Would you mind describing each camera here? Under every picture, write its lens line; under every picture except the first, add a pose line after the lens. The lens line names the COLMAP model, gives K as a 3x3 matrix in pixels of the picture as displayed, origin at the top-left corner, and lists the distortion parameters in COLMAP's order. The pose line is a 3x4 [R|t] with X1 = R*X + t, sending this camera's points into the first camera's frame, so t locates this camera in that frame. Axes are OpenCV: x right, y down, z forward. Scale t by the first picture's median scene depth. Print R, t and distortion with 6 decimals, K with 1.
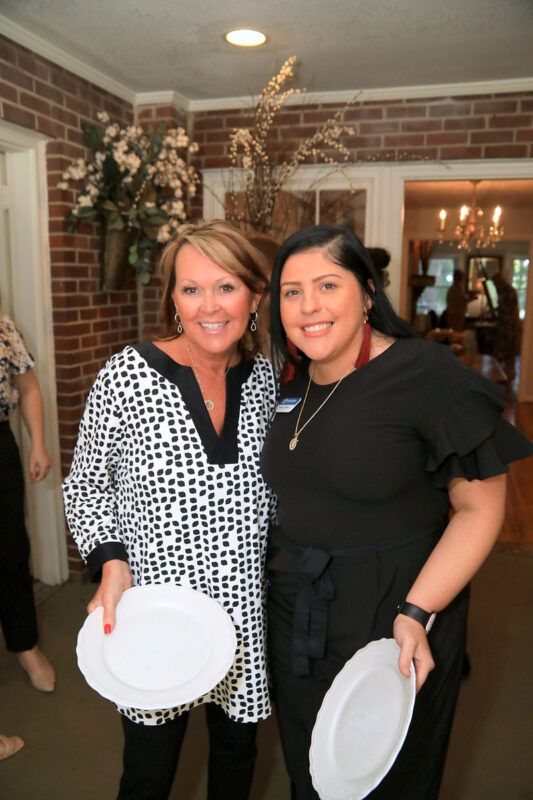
lens RADIAL K [[643.4, 0, 267.2], [0, 643.4, 402.3], [0, 0, 1]] dist [-0.125394, 0.137872]
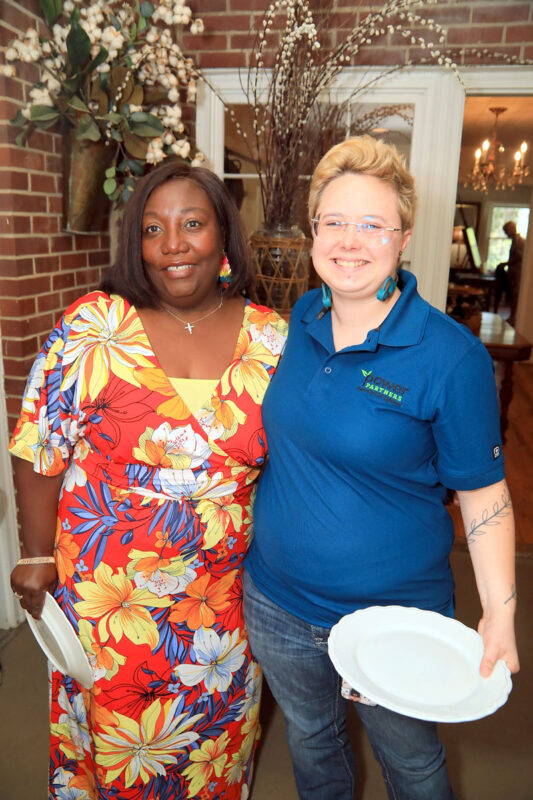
lens RADIAL K [[643.4, 0, 267.2], [0, 643.4, 402.3], [0, 0, 1]] dist [-0.125394, 0.137872]
pose [[0.996585, -0.000043, 0.082570, -0.095405], [-0.006954, 0.996403, 0.084451, -0.046802], [-0.082277, -0.084737, 0.993001, 0.267307]]
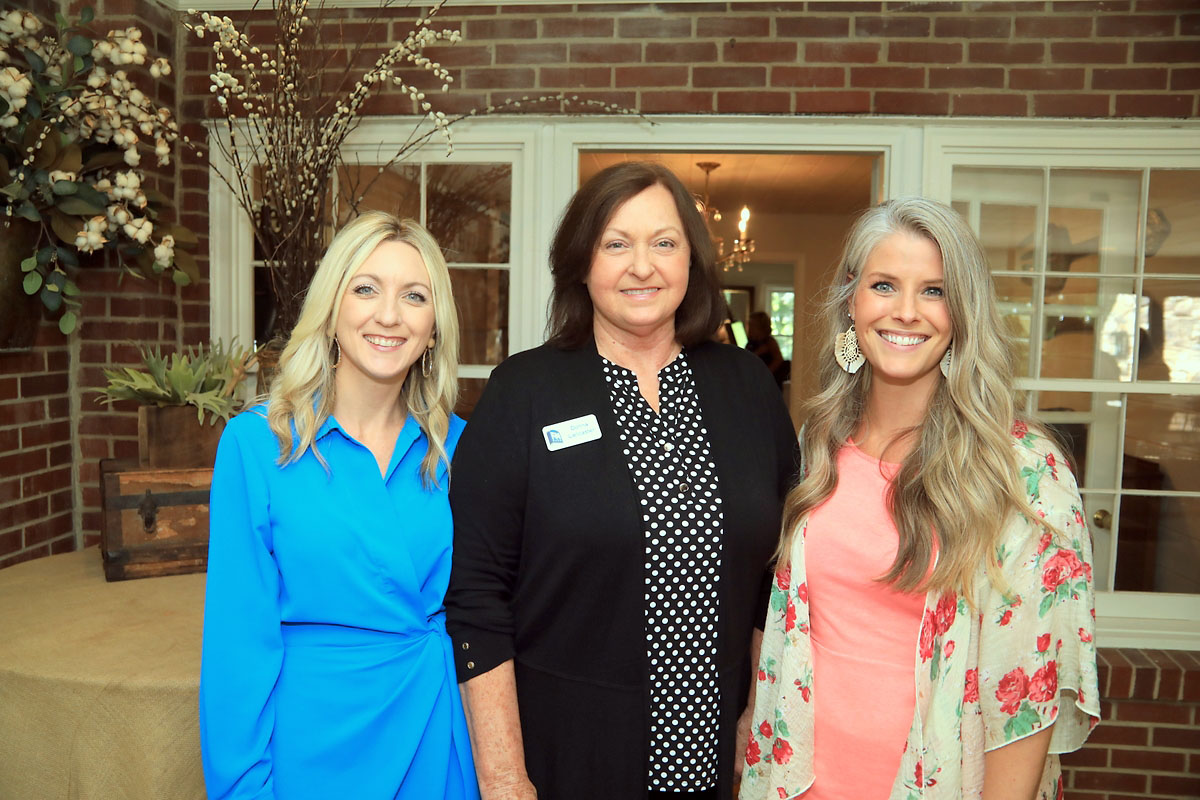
lens RADIAL K [[965.1, 0, 595.4], [0, 965.1, 403.2], [0, 0, 1]] dist [-0.125394, 0.137872]
pose [[0.982685, -0.006529, 0.185170, 0.083782], [0.025505, 0.994632, -0.100286, -0.051684], [-0.183521, 0.103272, 0.977576, 0.227522]]
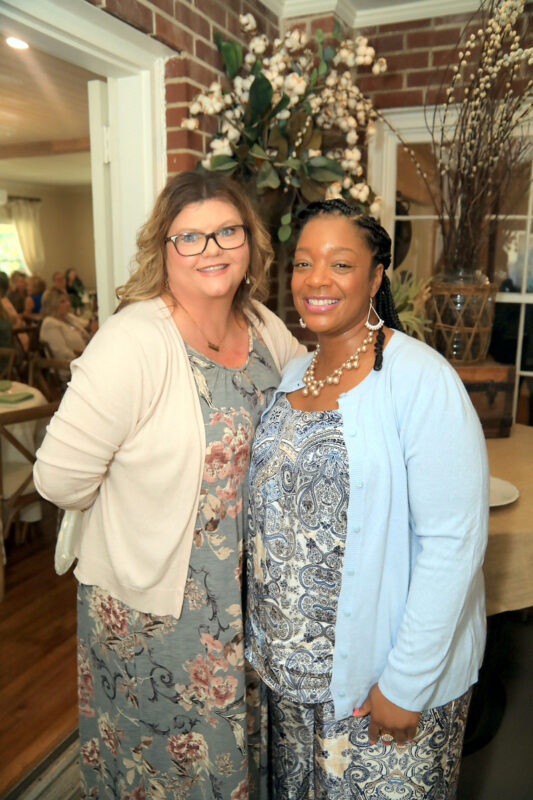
lens RADIAL K [[643.4, 0, 267.2], [0, 643.4, 402.3], [0, 0, 1]] dist [-0.125394, 0.137872]
pose [[0.990614, 0.024239, -0.134526, -0.135054], [-0.020437, 0.999354, 0.029570, -0.064704], [0.135156, -0.026544, 0.990469, 0.315571]]
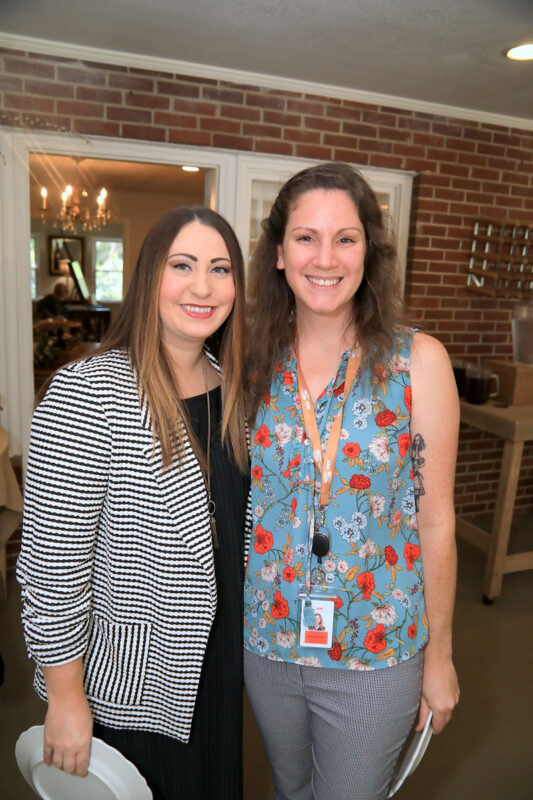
lens RADIAL K [[643.4, 0, 267.2], [0, 643.4, 402.3], [0, 0, 1]] dist [-0.125394, 0.137872]
pose [[0.794328, -0.096965, 0.599700, -0.077151], [0.077003, 0.995288, 0.058935, -0.043911], [-0.602589, -0.000635, 0.798051, 0.147804]]
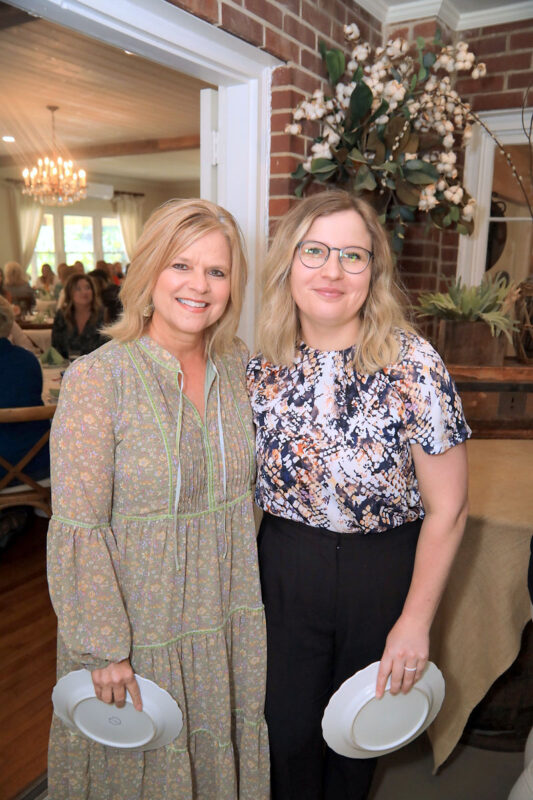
lens RADIAL K [[643.4, 0, 267.2], [0, 643.4, 402.3], [0, 0, 1]] dist [-0.125394, 0.137872]
pose [[0.960979, 0.071360, -0.267258, -0.129067], [-0.062678, 0.997196, 0.040891, -0.057827], [0.269427, -0.022544, 0.962757, 0.274920]]
